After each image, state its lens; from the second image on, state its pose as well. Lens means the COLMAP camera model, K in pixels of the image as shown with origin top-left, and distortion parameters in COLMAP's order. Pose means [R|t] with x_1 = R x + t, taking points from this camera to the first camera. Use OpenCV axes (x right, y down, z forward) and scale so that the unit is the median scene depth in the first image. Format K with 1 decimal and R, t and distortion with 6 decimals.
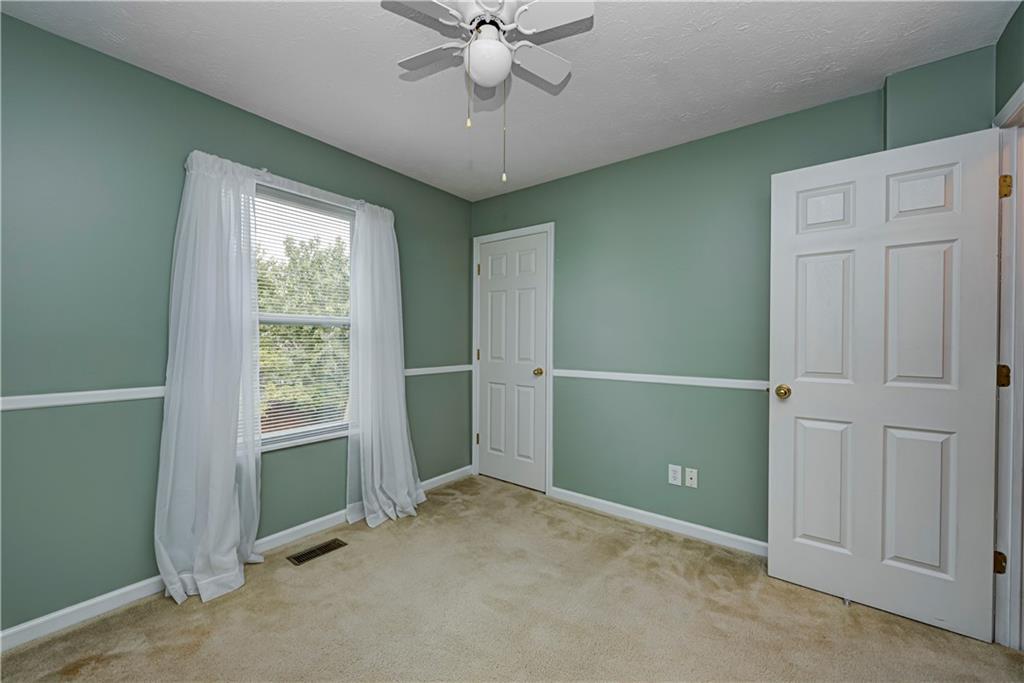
lens RADIAL K [[400.8, 0, 502.4], [0, 400.8, 347.0], [0, 0, 1]] dist [-0.002822, -0.001712]
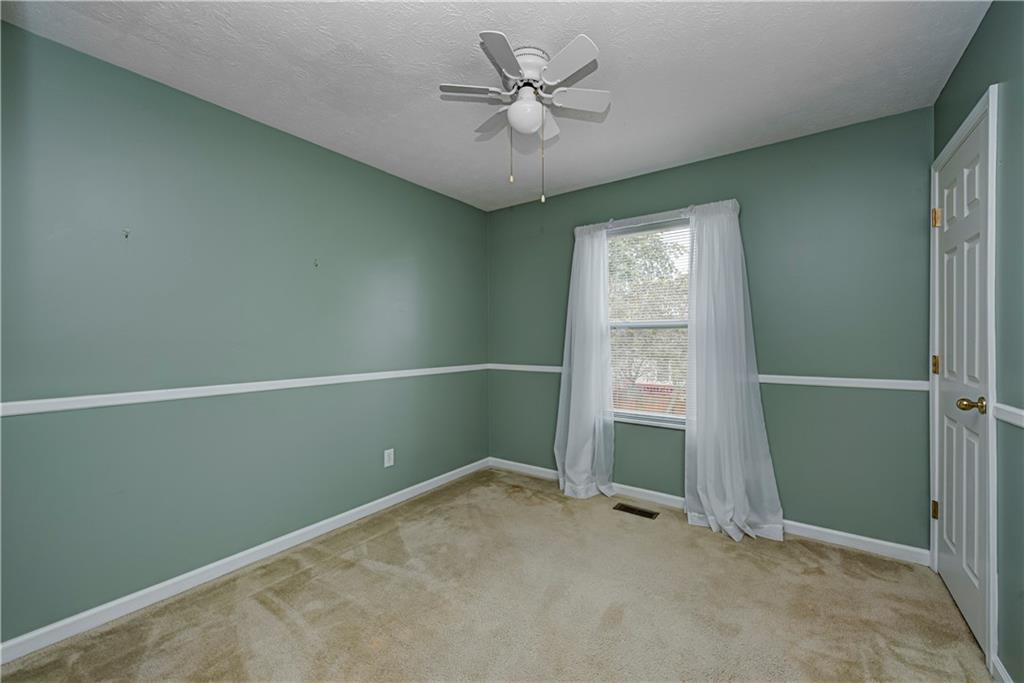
lens RADIAL K [[400.8, 0, 502.1], [0, 400.8, 337.8], [0, 0, 1]] dist [-0.002822, -0.001712]
pose [[0.017942, 0.003837, -0.999832, 0.687686], [0.002429, 0.999990, 0.003881, -0.030364], [0.999836, -0.002498, 0.017932, 0.500543]]
